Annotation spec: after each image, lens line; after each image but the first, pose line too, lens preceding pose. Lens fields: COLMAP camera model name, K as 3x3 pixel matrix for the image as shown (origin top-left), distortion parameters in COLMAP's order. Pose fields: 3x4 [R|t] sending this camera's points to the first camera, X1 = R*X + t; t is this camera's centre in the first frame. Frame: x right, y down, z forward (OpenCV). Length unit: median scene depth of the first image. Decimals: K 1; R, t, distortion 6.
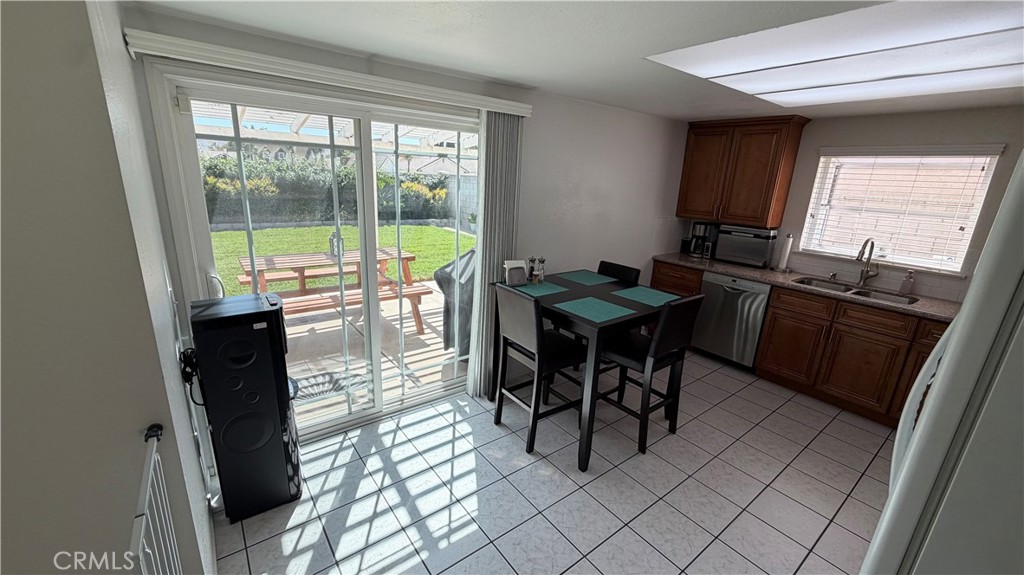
lens RADIAL K [[408.9, 0, 510.6], [0, 408.9, 289.3], [0, 0, 1]] dist [0.002232, -0.000188]
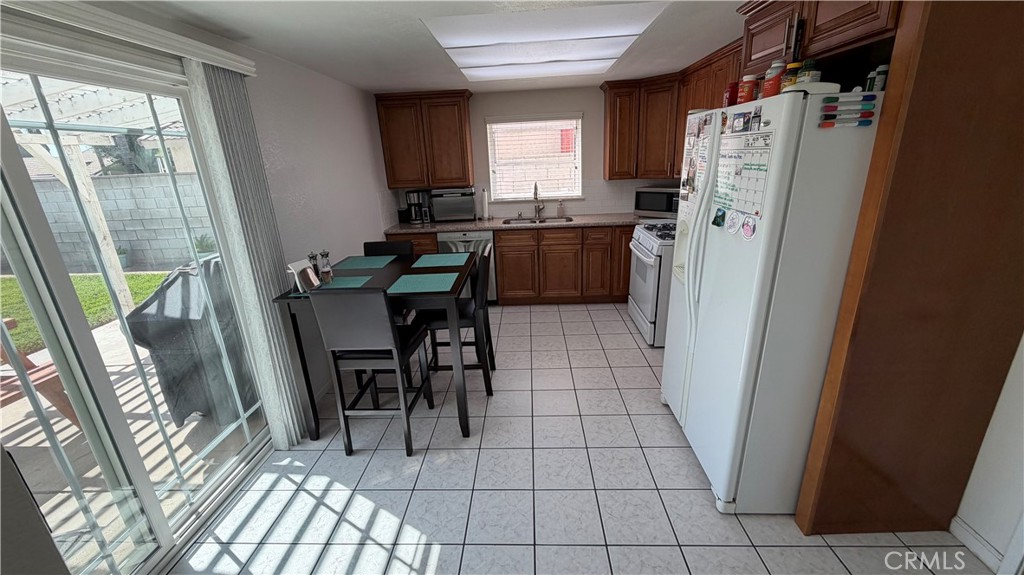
lens RADIAL K [[408.9, 0, 510.6], [0, 408.9, 289.3], [0, 0, 1]] dist [0.002232, -0.000188]
pose [[0.639573, -0.309016, 0.703886, -0.251926], [0.279348, 0.946478, 0.161693, -0.026901], [-0.716178, 0.093215, 0.691665, 0.129144]]
